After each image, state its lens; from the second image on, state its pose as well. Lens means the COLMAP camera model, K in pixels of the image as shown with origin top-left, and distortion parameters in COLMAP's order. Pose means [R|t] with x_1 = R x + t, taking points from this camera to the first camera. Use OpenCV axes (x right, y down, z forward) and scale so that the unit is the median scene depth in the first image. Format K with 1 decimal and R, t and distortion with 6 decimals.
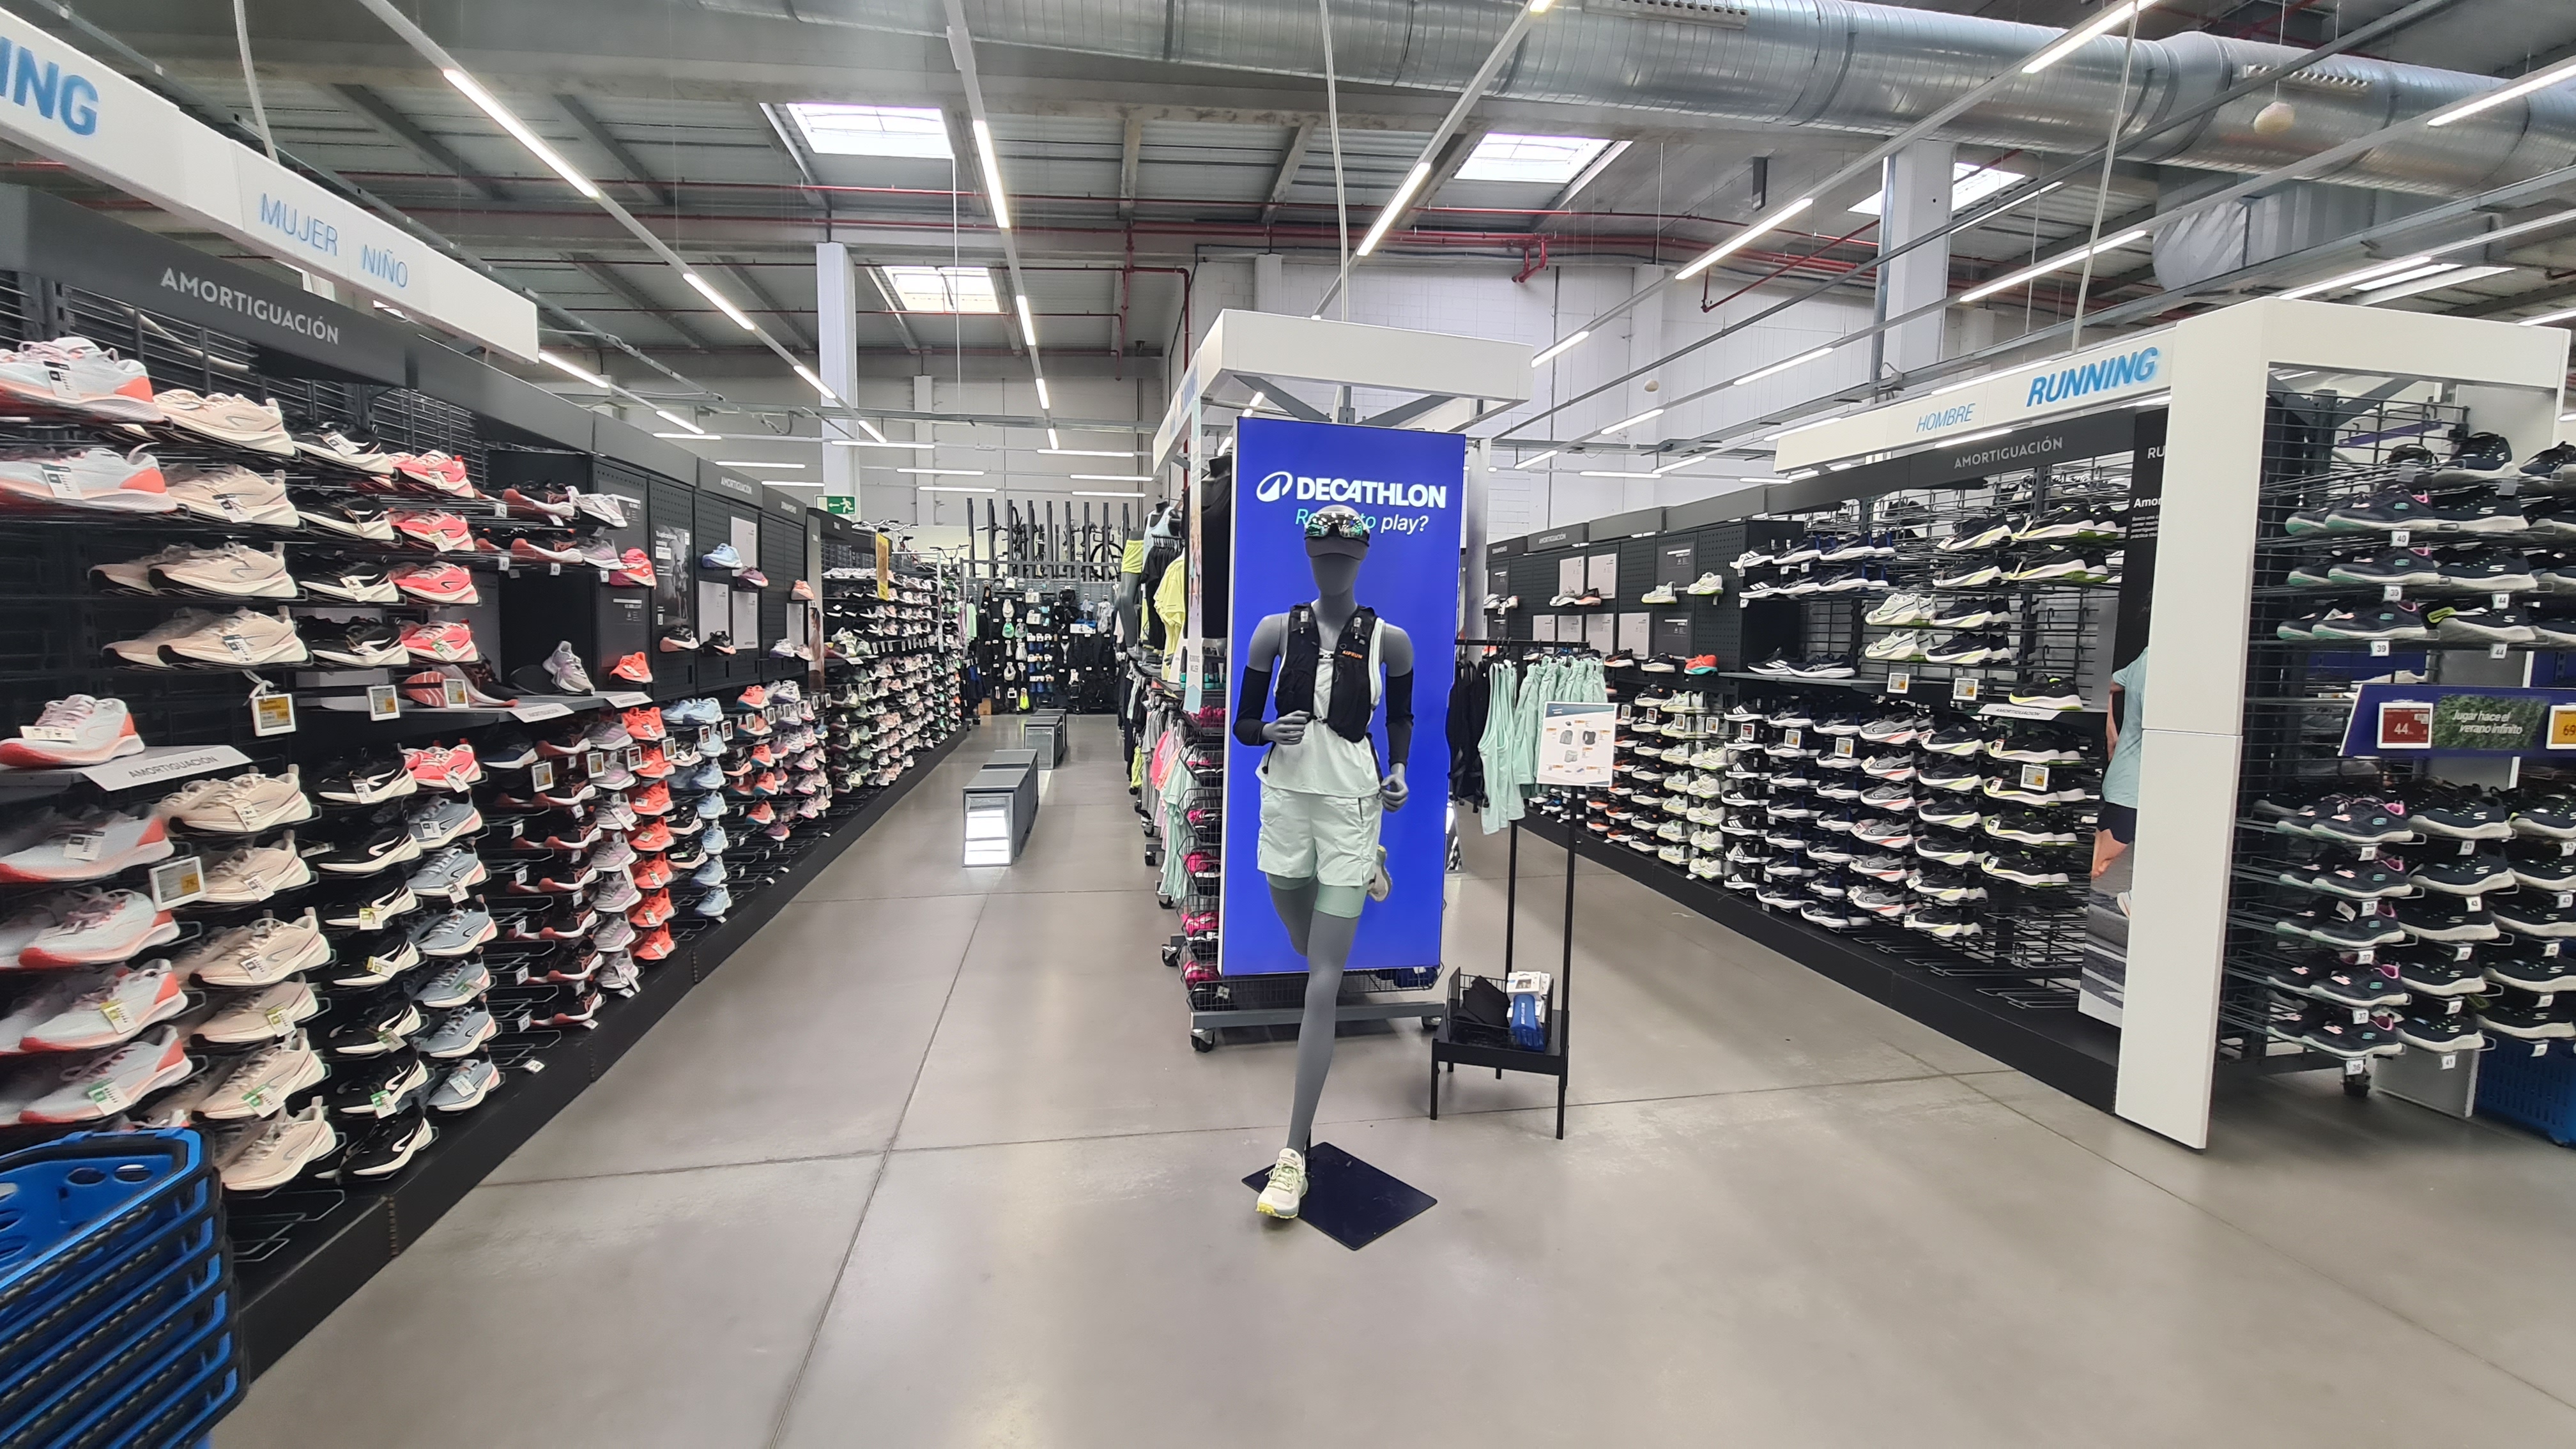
lens RADIAL K [[1050.6, 0, 1278.3], [0, 1050.6, 722.3], [0, 0, 1]] dist [-0.000877, 0.000080]
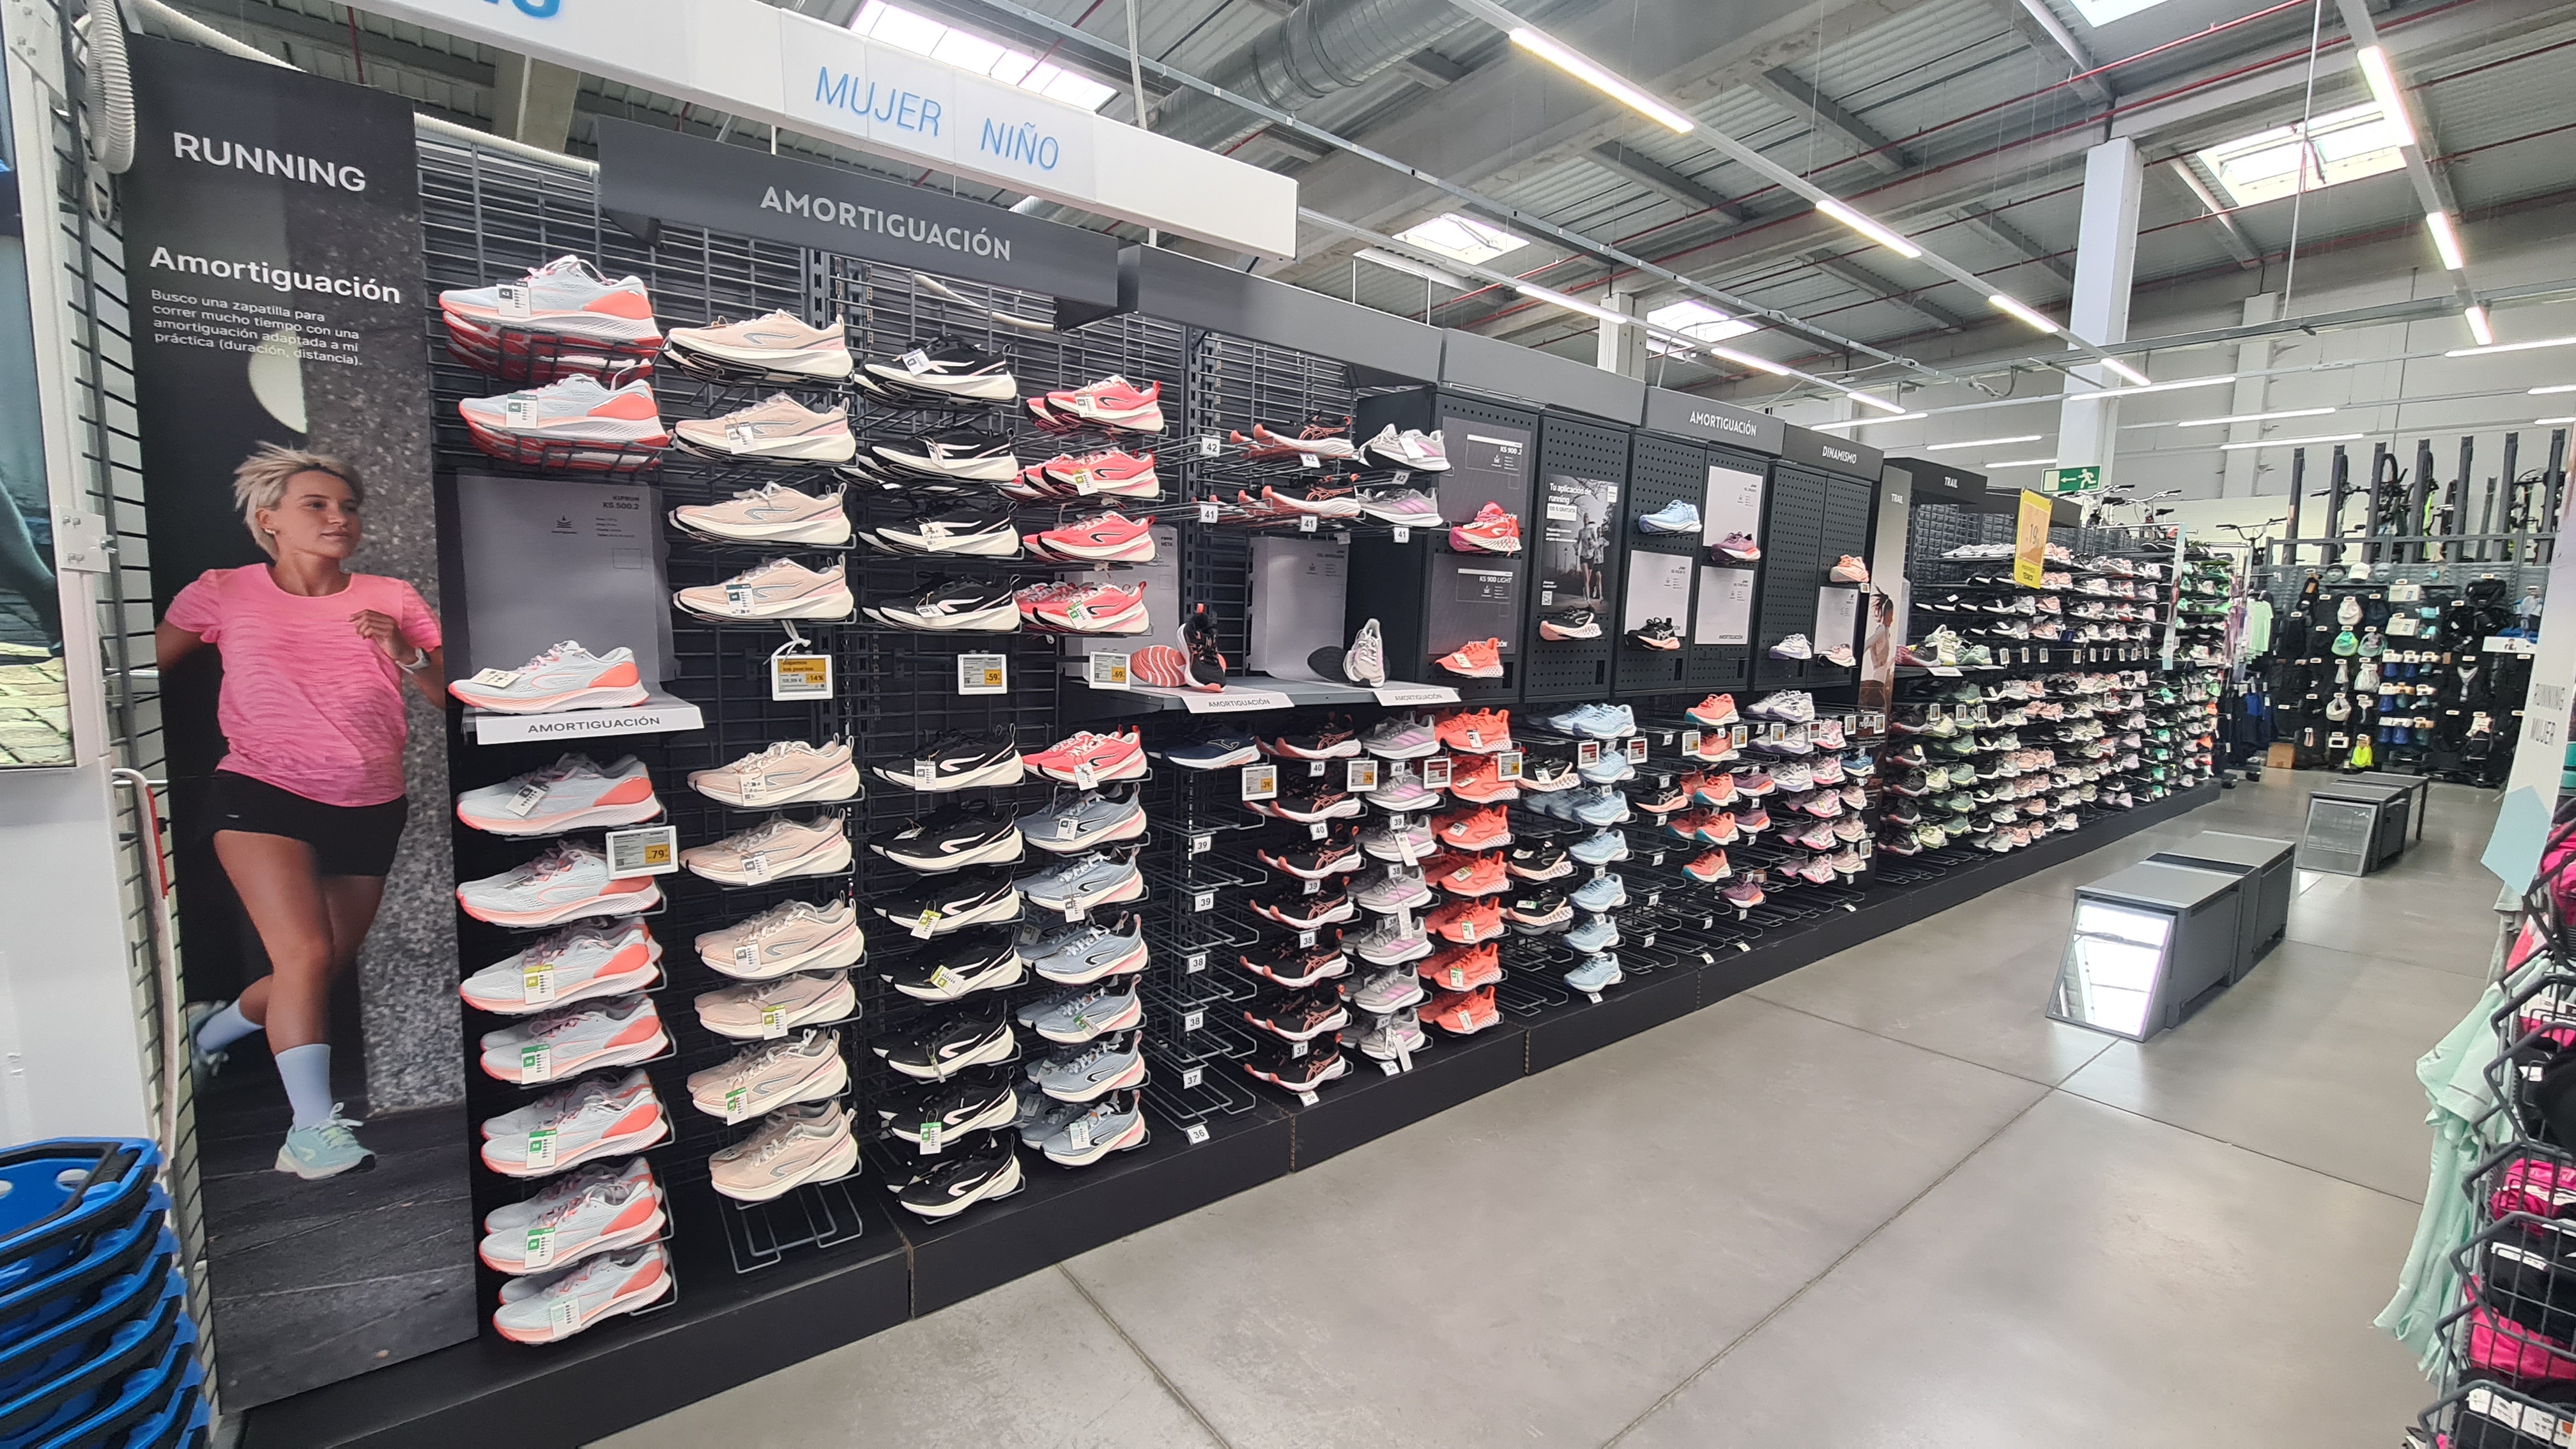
lens RADIAL K [[1050.6, 0, 1298.4], [0, 1050.6, 719.5], [0, 0, 1]] dist [-0.000877, 0.000080]
pose [[0.482986, 0.092685, -0.870709, 0.005968], [-0.101564, 0.993600, 0.049428, -0.025336], [0.869718, 0.064560, 0.489308, 0.409818]]
